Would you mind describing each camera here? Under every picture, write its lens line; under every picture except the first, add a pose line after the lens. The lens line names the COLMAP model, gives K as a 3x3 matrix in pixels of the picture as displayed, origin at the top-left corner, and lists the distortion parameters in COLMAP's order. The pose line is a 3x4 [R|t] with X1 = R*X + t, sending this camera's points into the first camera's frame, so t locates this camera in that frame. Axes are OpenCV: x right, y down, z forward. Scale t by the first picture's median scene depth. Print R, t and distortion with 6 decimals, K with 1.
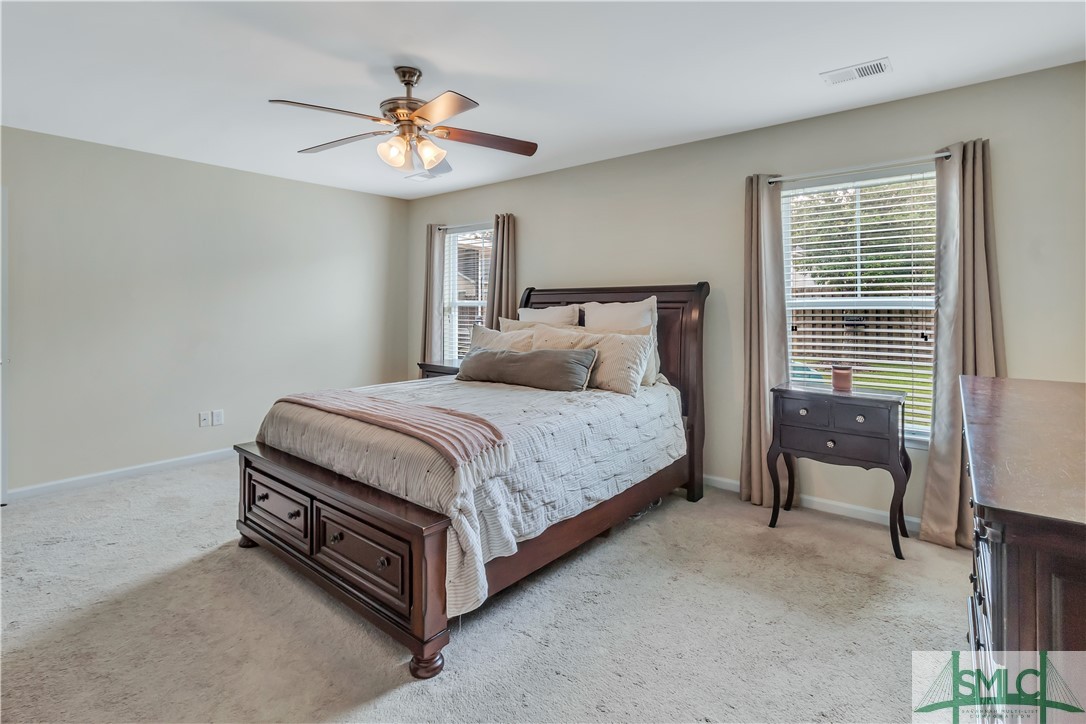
lens RADIAL K [[515.7, 0, 555.0], [0, 515.7, 313.2], [0, 0, 1]] dist [-0.000007, 0.000226]
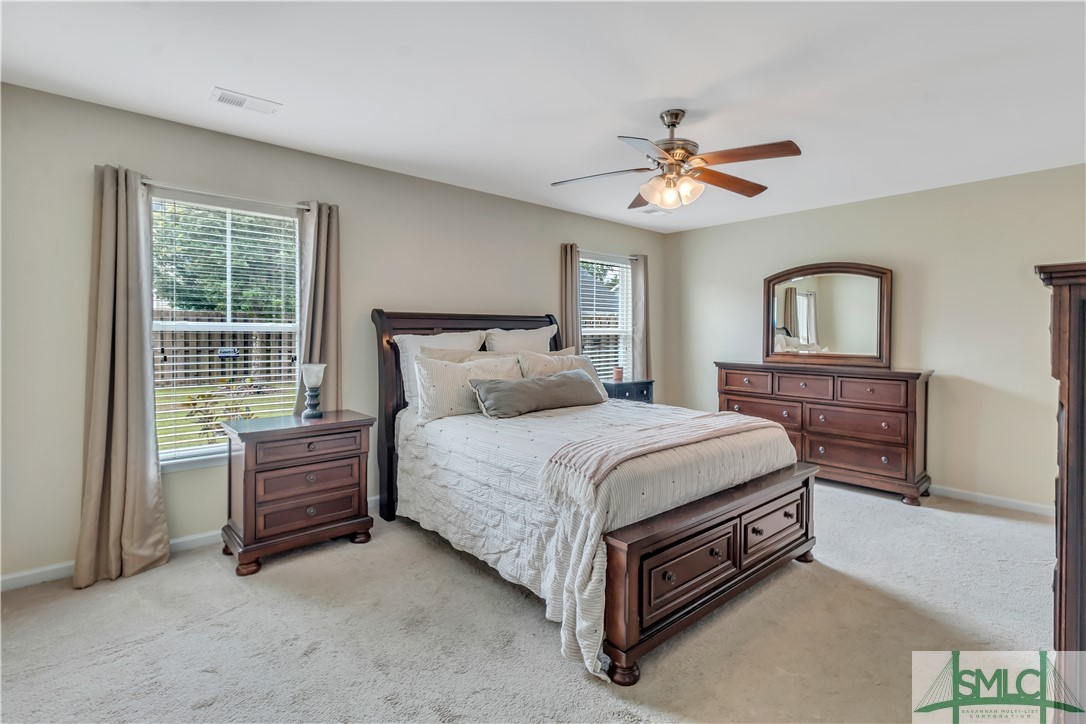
lens RADIAL K [[506.1, 0, 542.9], [0, 506.1, 338.6], [0, 0, 1]] dist [-0.002241, -0.000121]
pose [[0.187635, -0.011624, 0.982170, -0.956499], [0.007744, 0.999916, 0.010354, -0.011604], [-0.982208, 0.005663, 0.187709, 0.736102]]
